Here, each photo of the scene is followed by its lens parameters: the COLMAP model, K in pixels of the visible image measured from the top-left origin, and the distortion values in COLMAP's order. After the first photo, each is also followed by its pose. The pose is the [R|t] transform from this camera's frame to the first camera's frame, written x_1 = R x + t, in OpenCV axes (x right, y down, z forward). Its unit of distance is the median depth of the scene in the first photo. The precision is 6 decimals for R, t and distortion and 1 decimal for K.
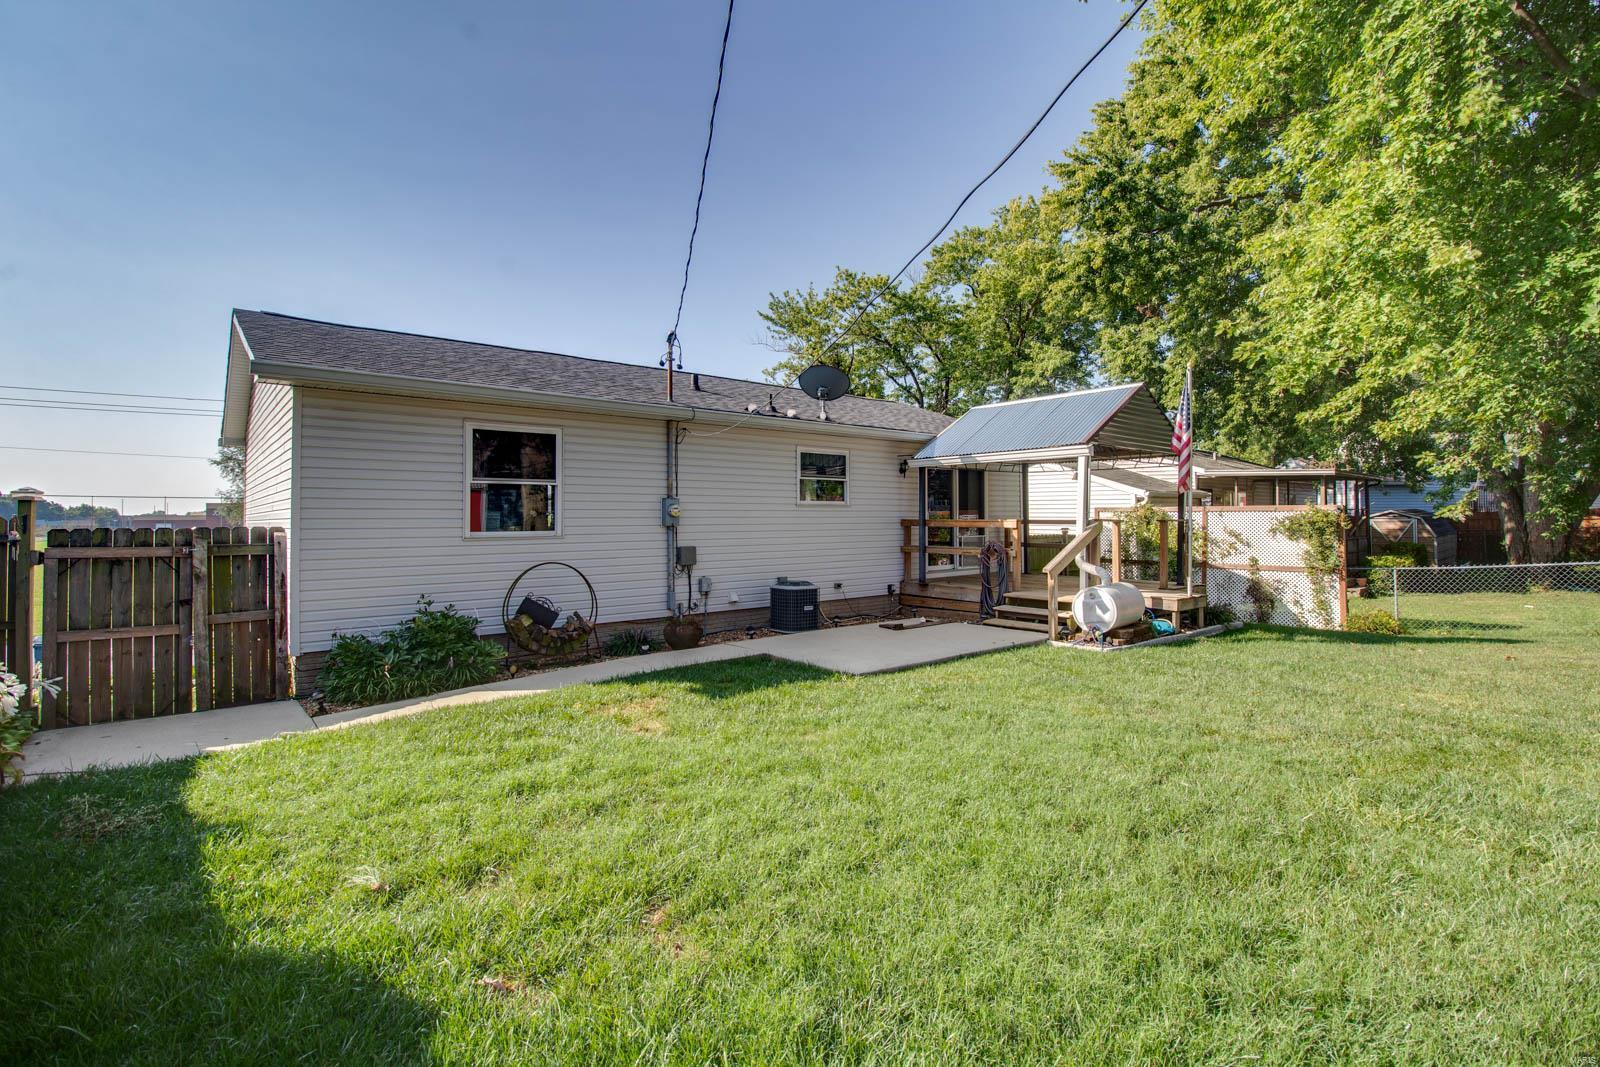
lens RADIAL K [[753.0, 0, 819.7], [0, 753.0, 508.3], [0, 0, 1]] dist [0.003724, -0.016176]
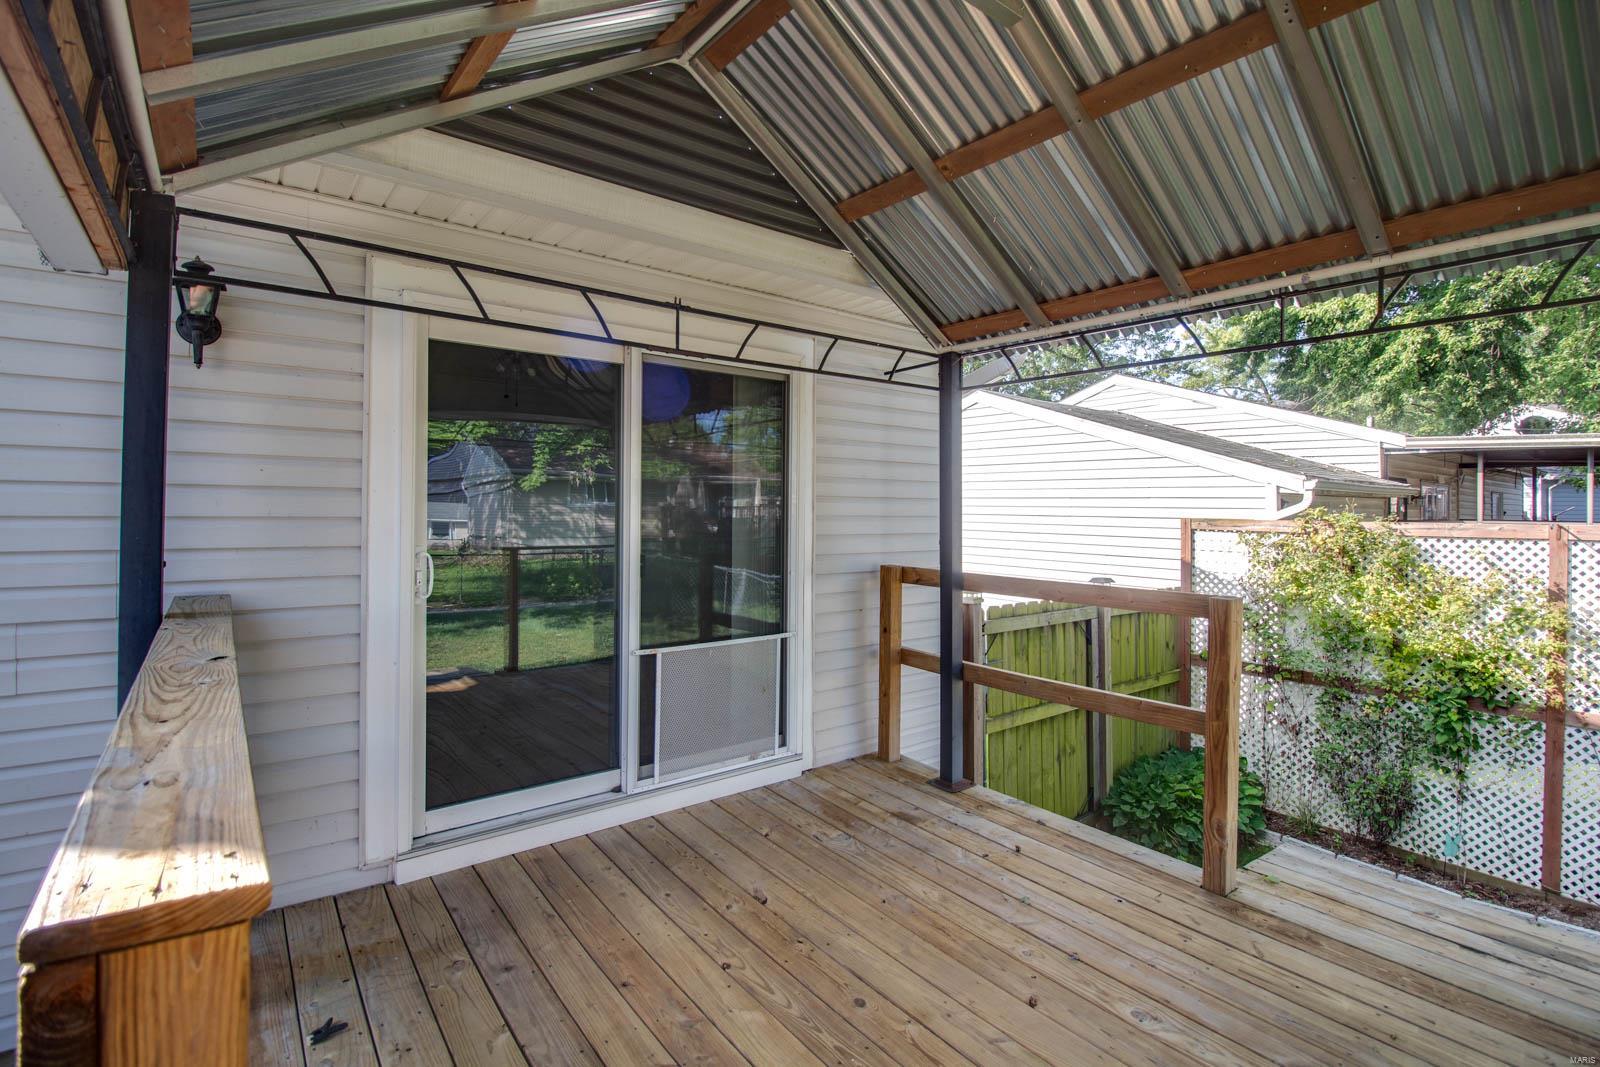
lens RADIAL K [[753.0, 0, 819.7], [0, 753.0, 508.3], [0, 0, 1]] dist [0.003724, -0.016176]
pose [[0.999195, 0.015009, -0.037209, 0.343521], [-0.014657, 0.999845, 0.009724, -0.012675], [0.037349, -0.009171, 0.999260, 1.068998]]
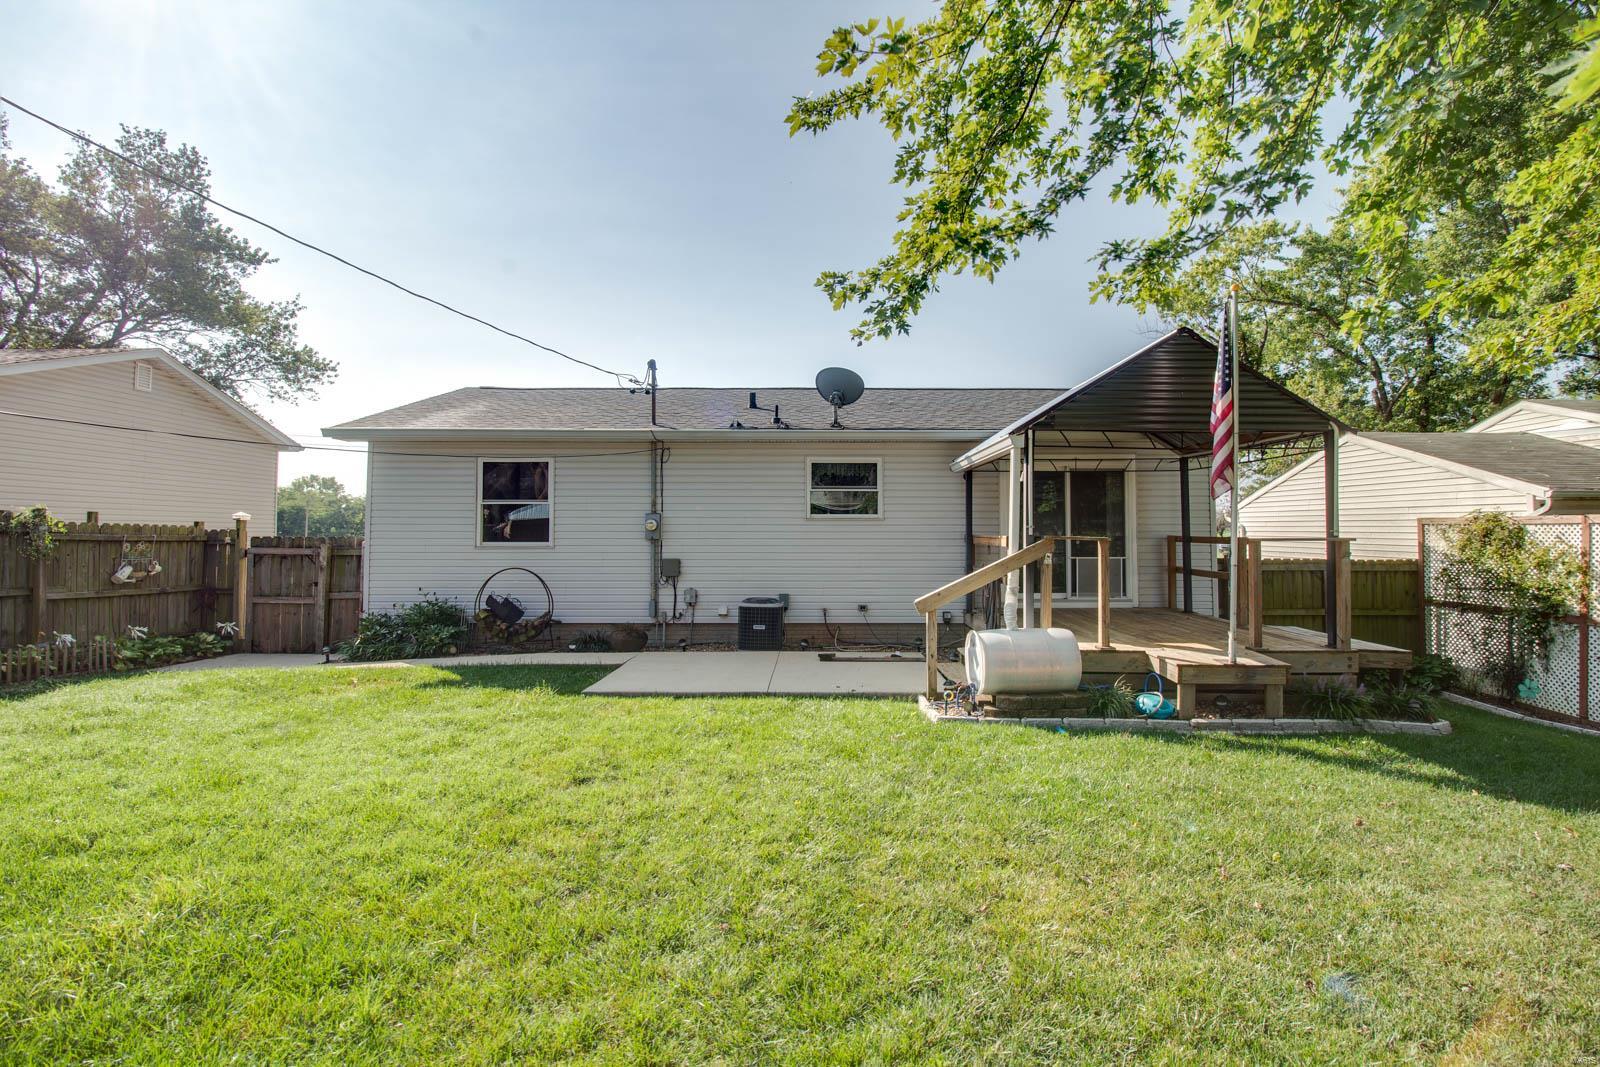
lens RADIAL K [[753.0, 0, 819.7], [0, 753.0, 508.3], [0, 0, 1]] dist [0.003724, -0.016176]
pose [[0.758707, -0.014016, -0.651281, 0.686313], [0.004833, 0.999862, -0.015887, -0.002683], [0.651414, 0.008906, 0.758670, 0.333351]]
